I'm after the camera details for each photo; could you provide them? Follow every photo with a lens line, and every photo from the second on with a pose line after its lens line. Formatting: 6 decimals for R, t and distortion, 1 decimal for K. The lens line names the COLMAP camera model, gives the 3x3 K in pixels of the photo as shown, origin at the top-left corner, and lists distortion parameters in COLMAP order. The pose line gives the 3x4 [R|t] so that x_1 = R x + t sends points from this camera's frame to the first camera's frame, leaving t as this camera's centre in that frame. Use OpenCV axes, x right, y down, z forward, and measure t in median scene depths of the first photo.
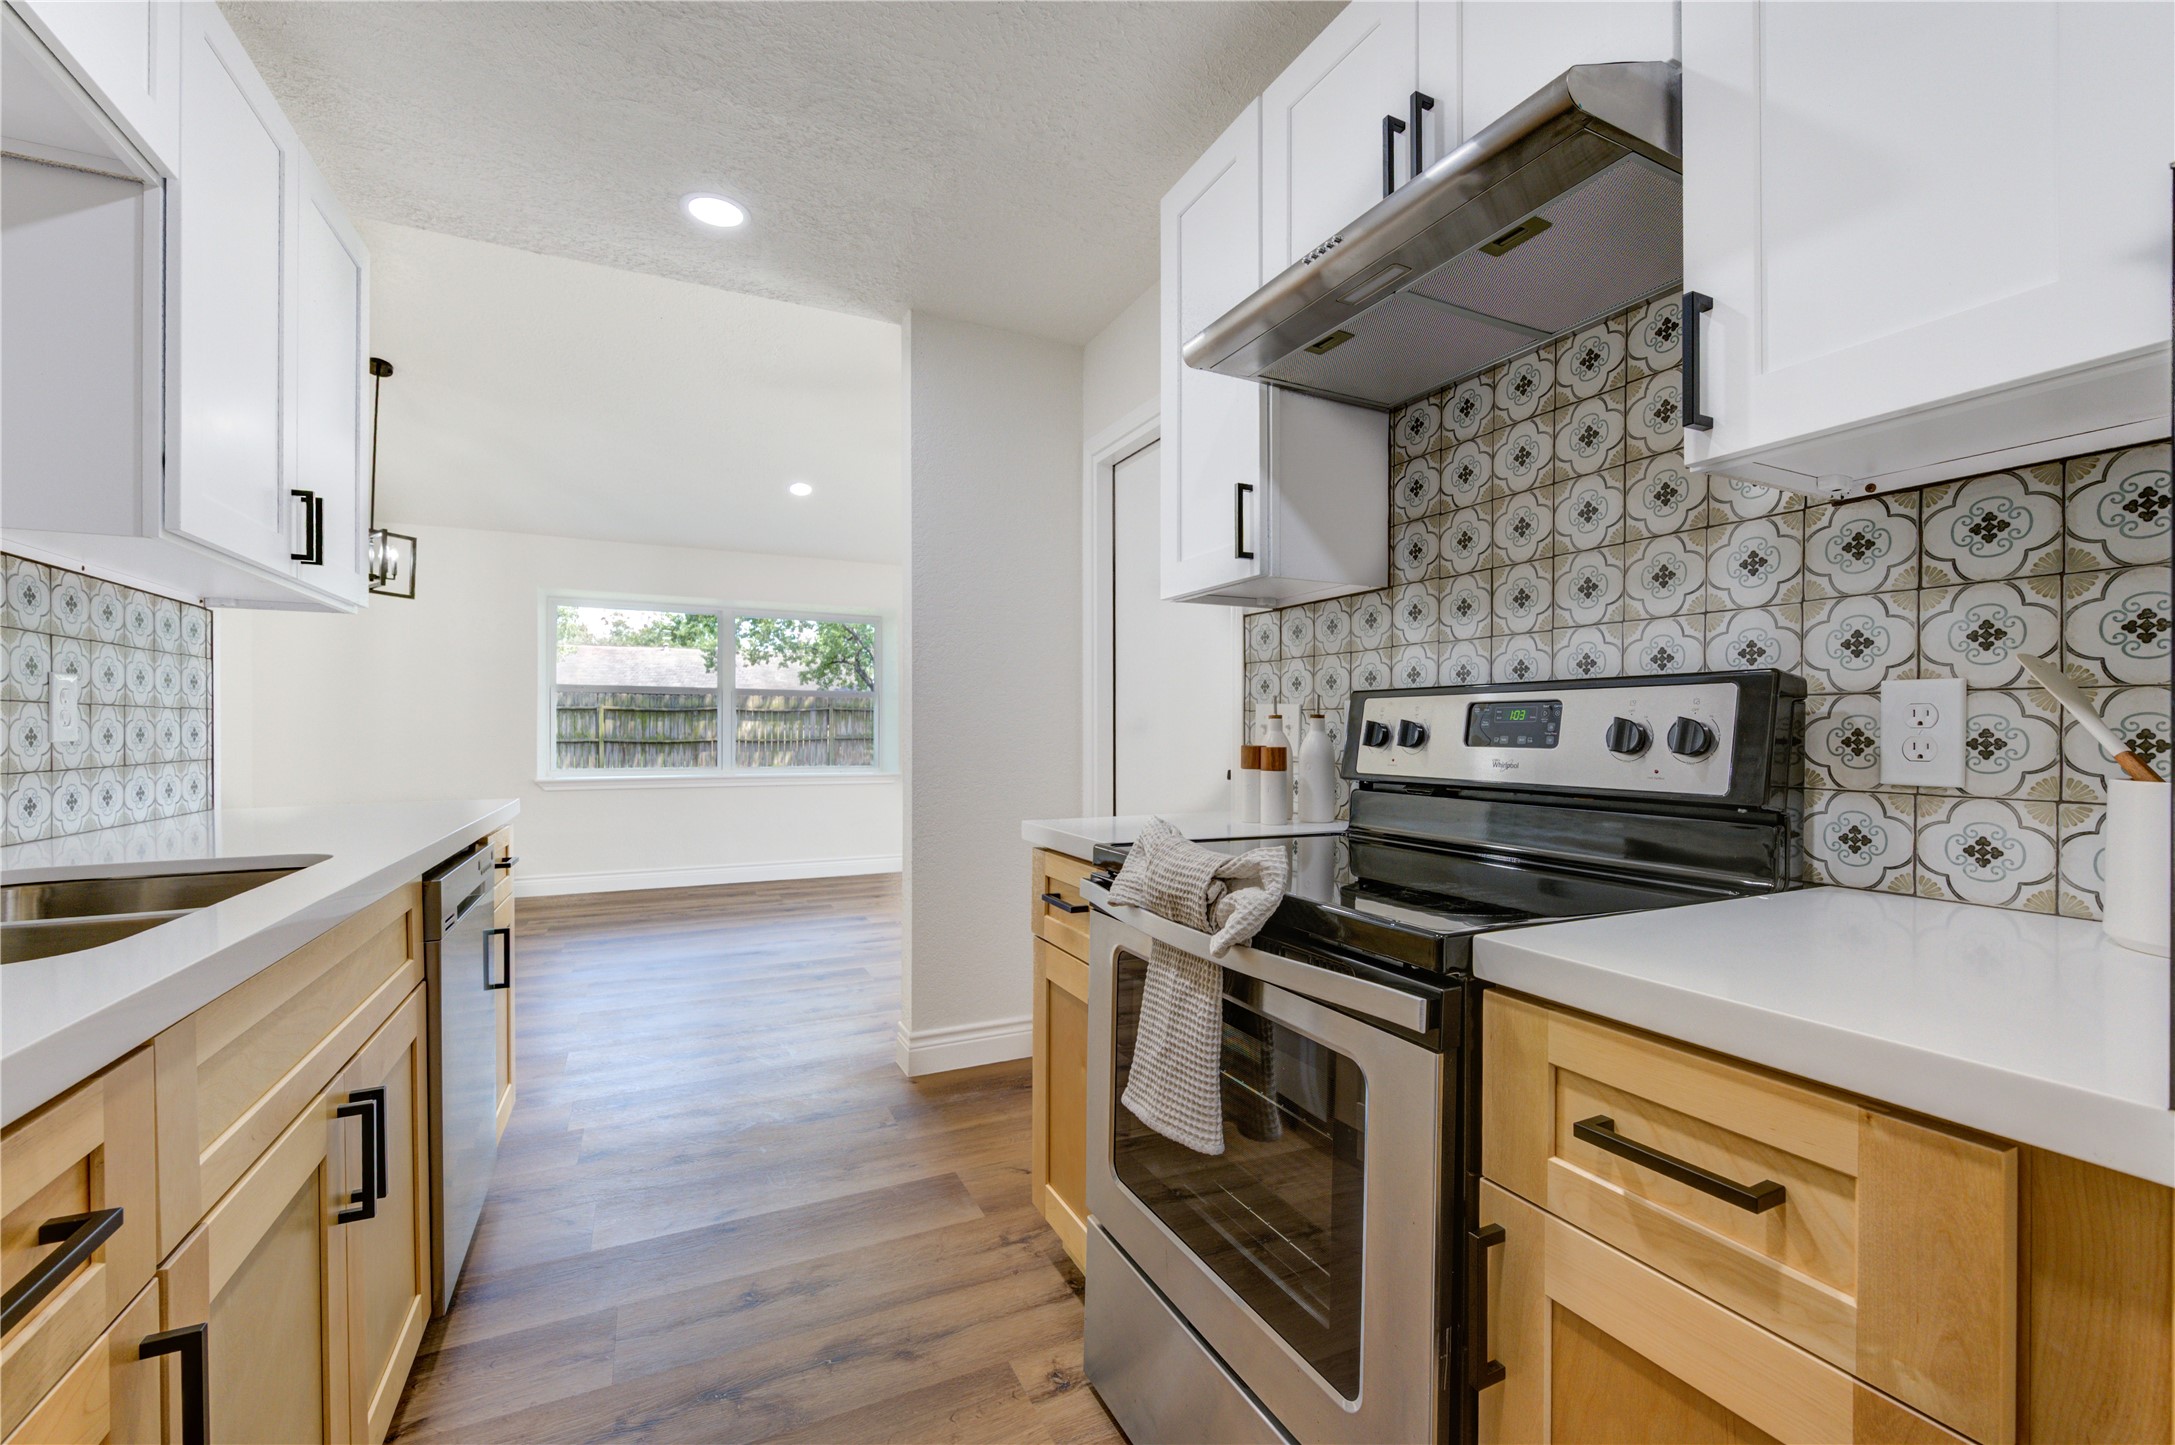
lens RADIAL K [[902.5, 0, 1102.0], [0, 902.5, 730.6], [0, 0, 1]] dist [-0.005923, -0.000333]
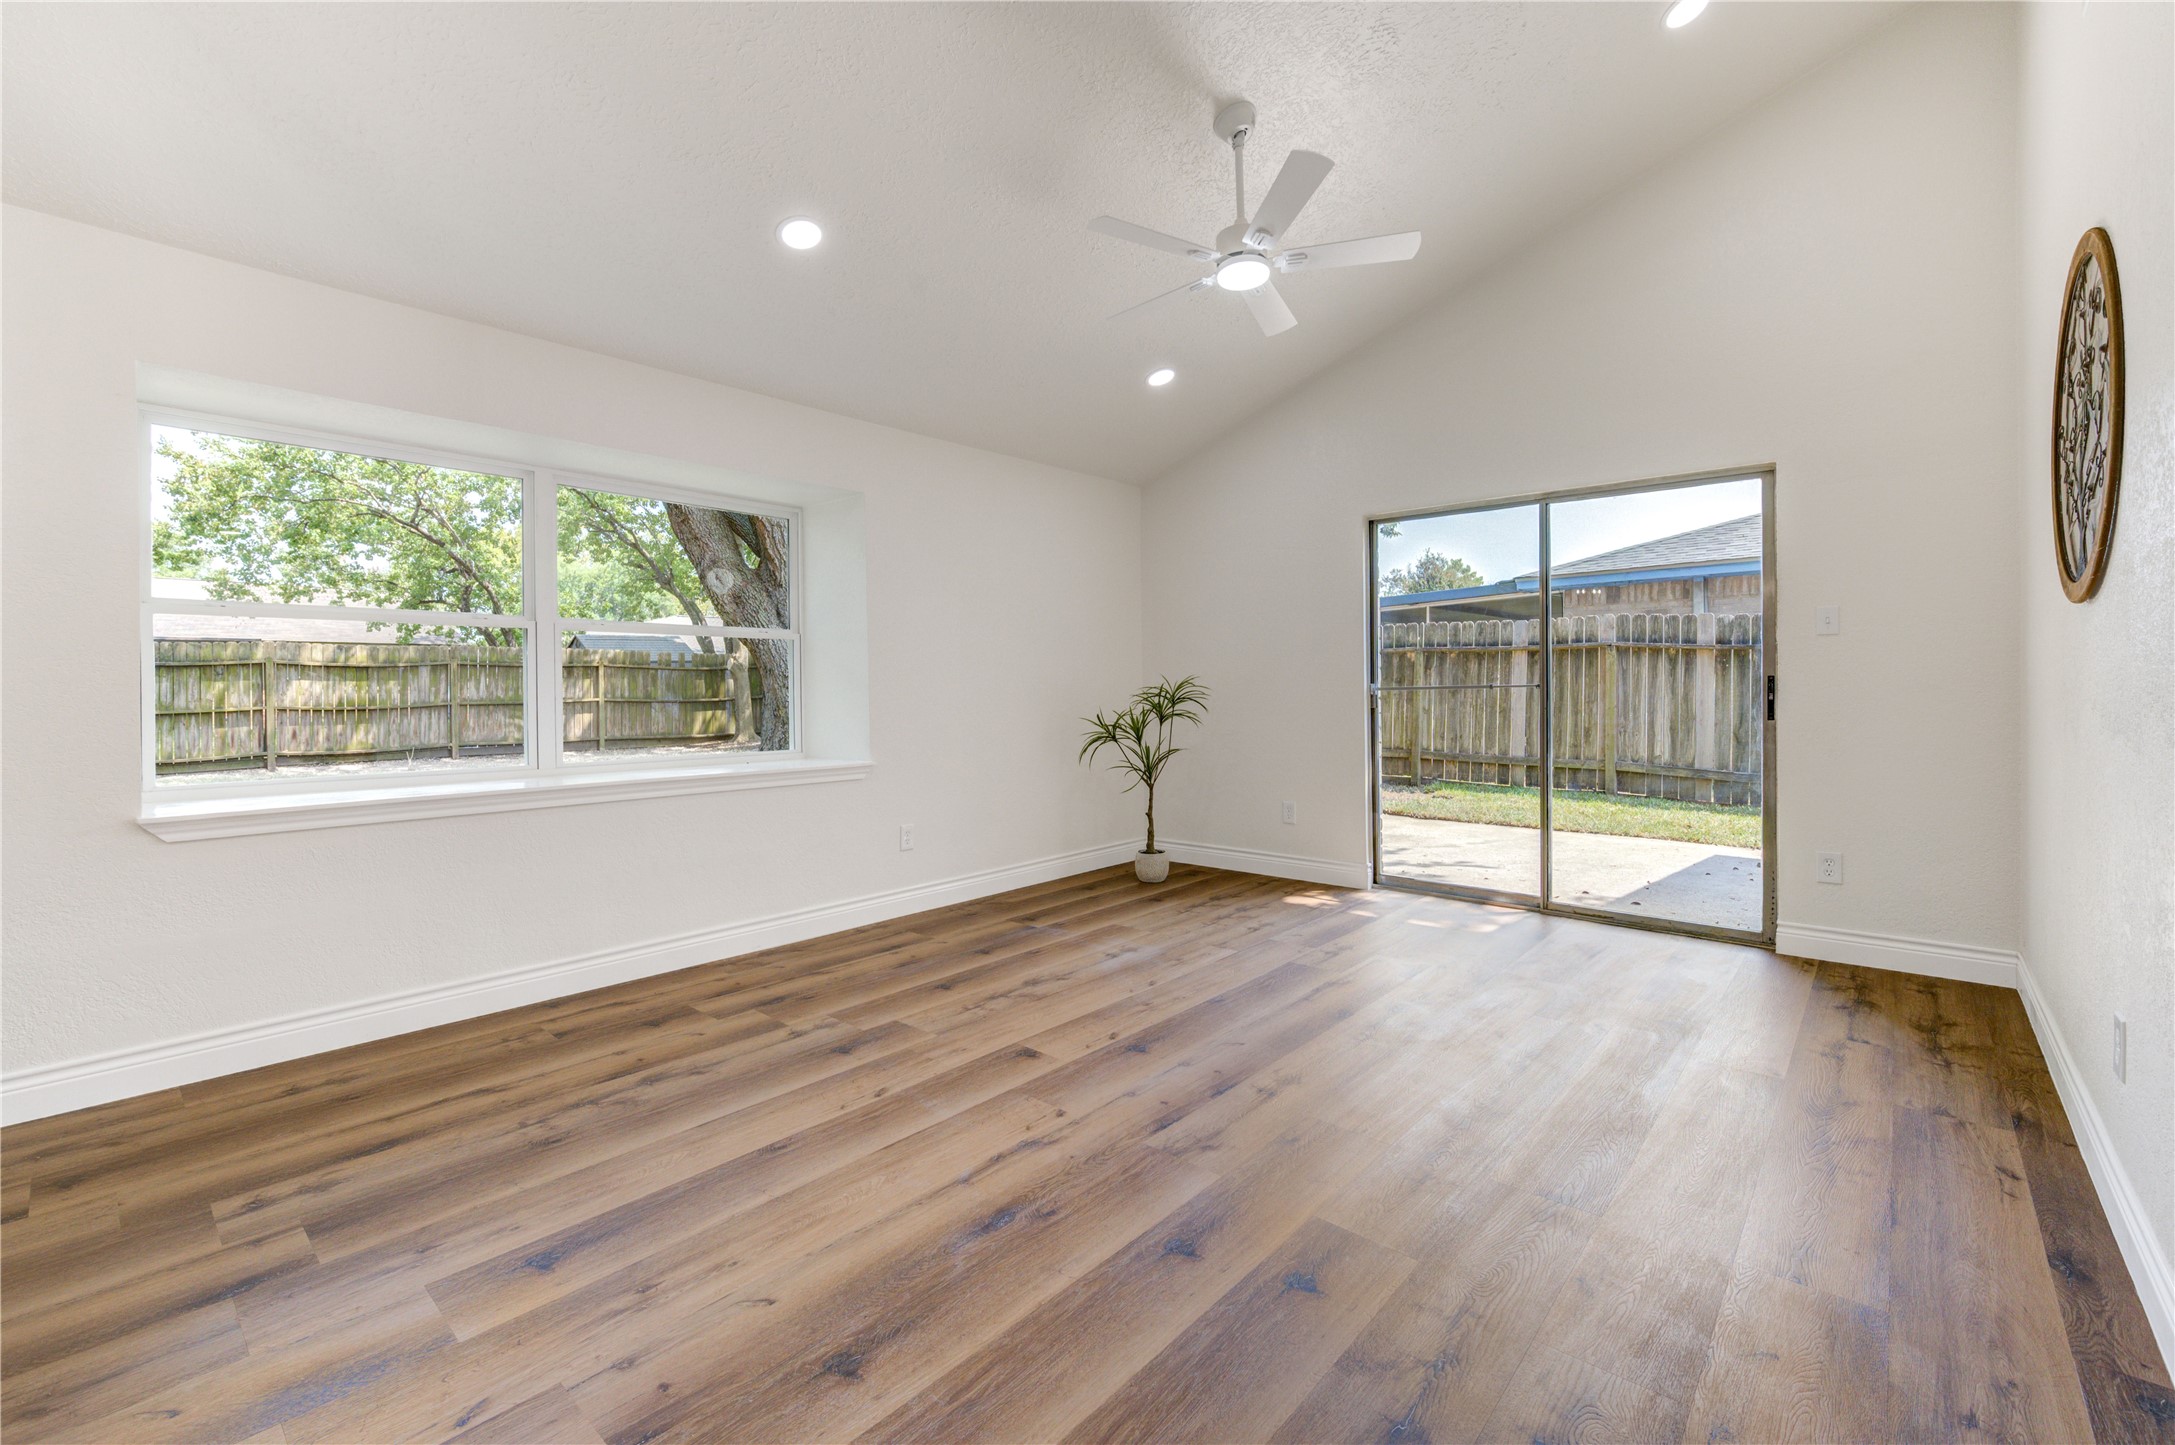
lens RADIAL K [[911.7, 0, 1093.0], [0, 911.7, 727.8], [0, 0, 1]] dist [-0.008341, -0.000442]
pose [[0.924947, -0.025401, 0.379245, -1.261294], [0.008524, 0.998900, 0.046116, -0.008596], [-0.380000, -0.039422, 0.924146, 1.471103]]
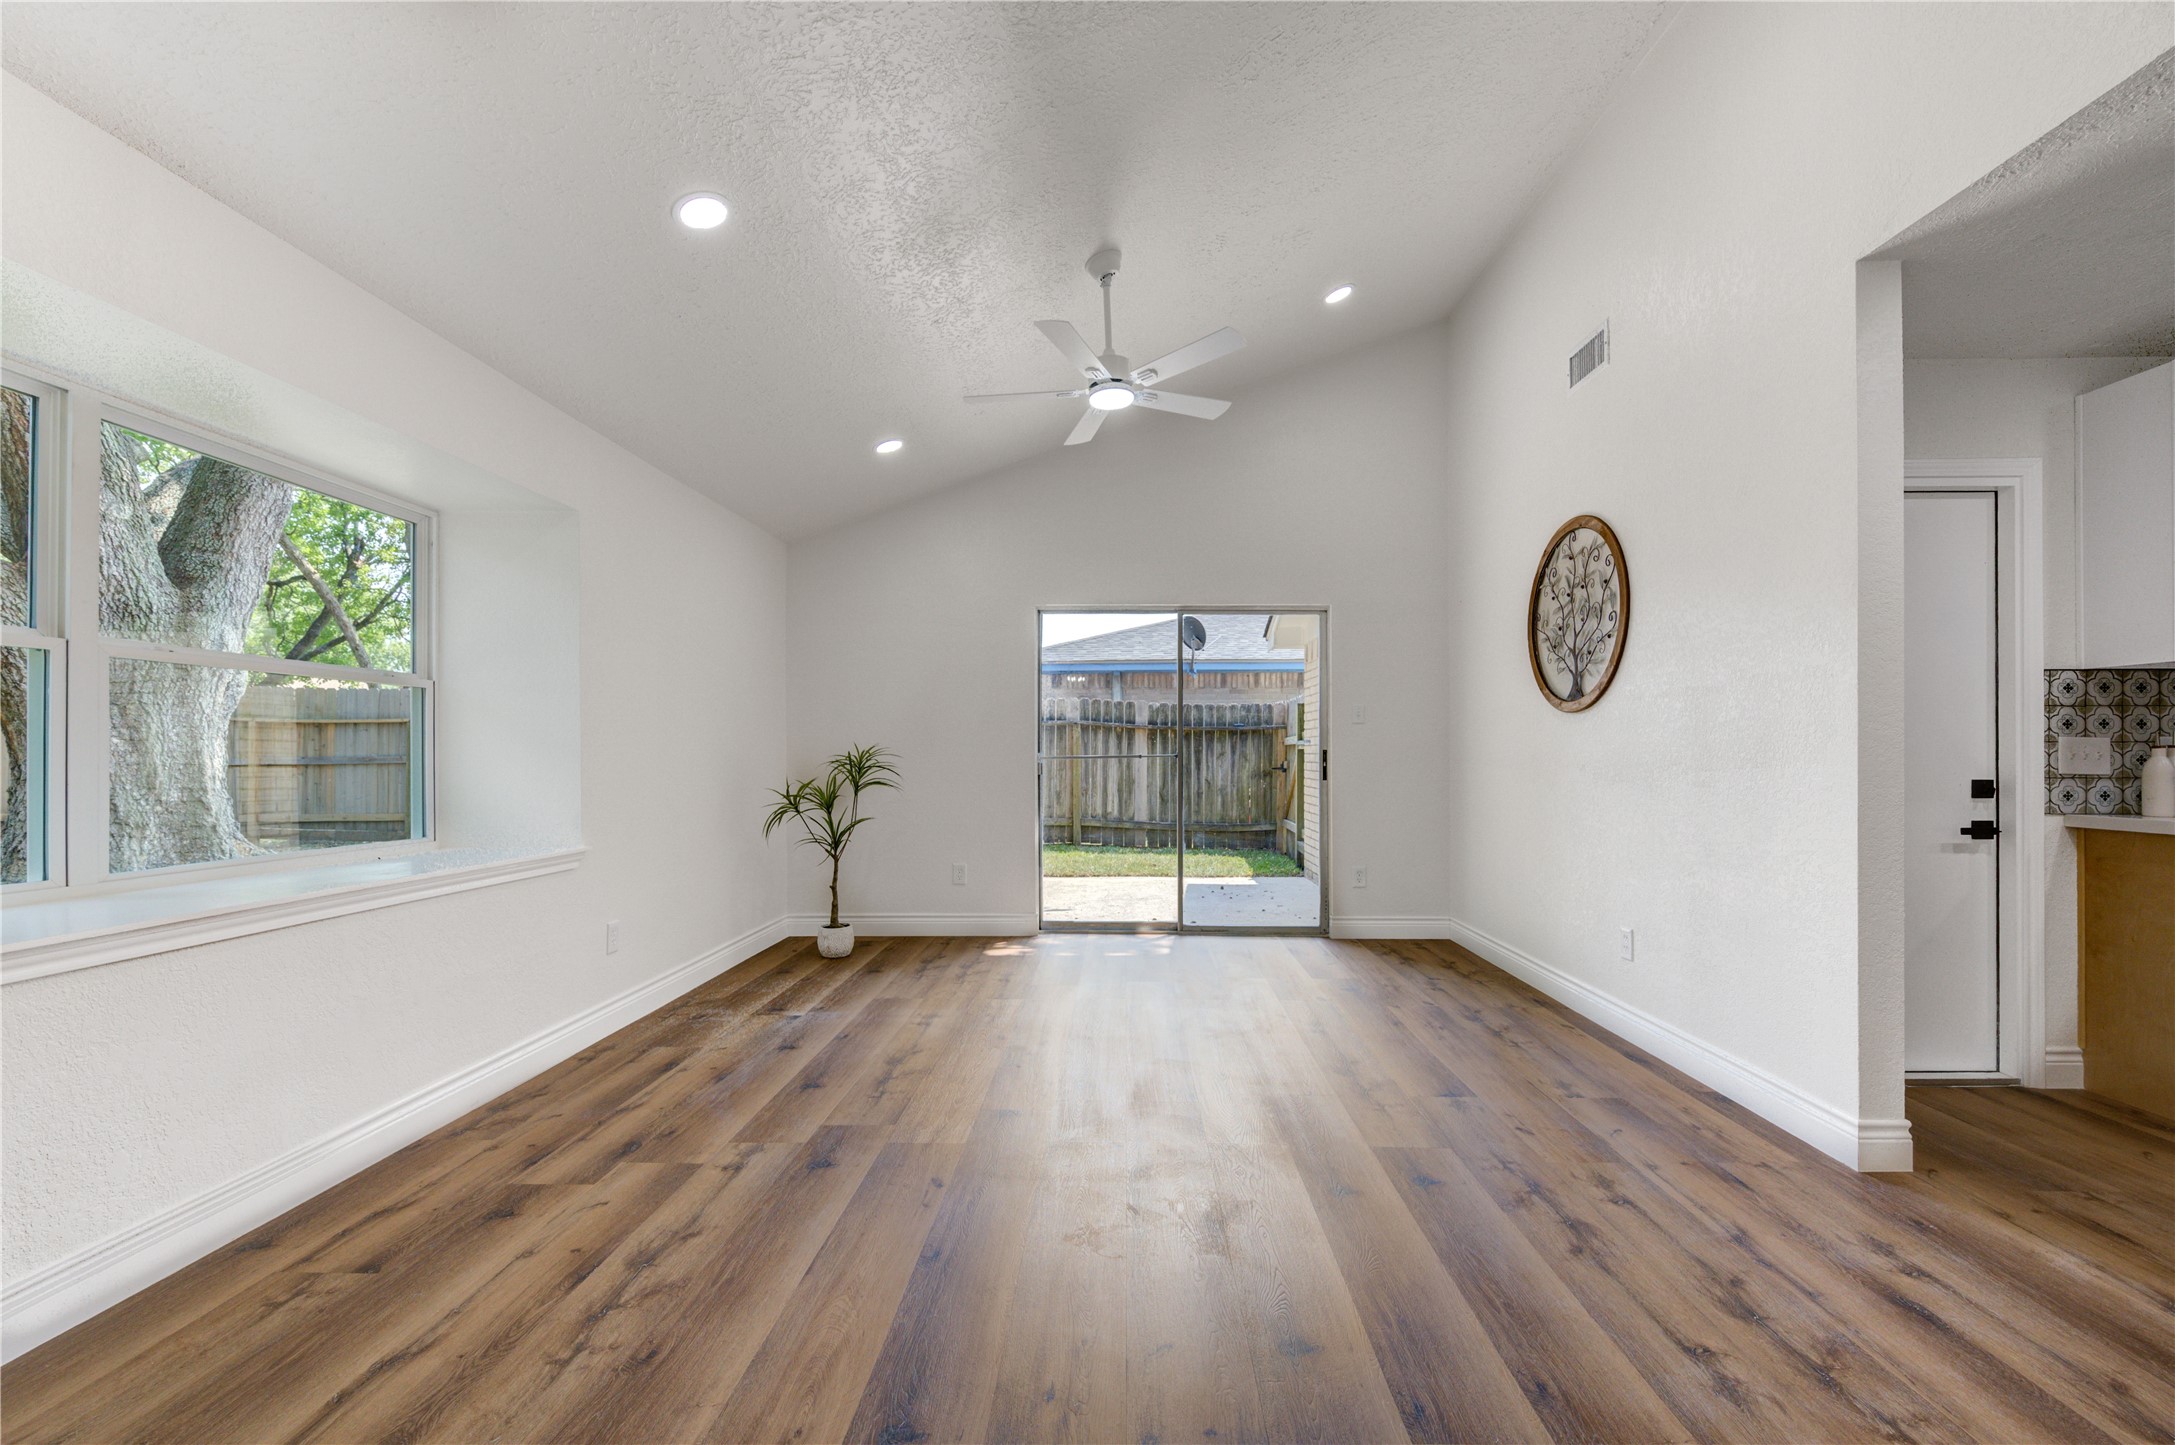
lens RADIAL K [[907.9, 0, 1106.8], [0, 907.9, 750.7], [0, 0, 1]] dist [-0.008214, 0.000133]
pose [[0.467483, 0.000376, 0.884002, -2.109903], [0.002442, 0.999996, -0.001716, -0.012372], [-0.883999, 0.002961, 0.467480, 2.039634]]
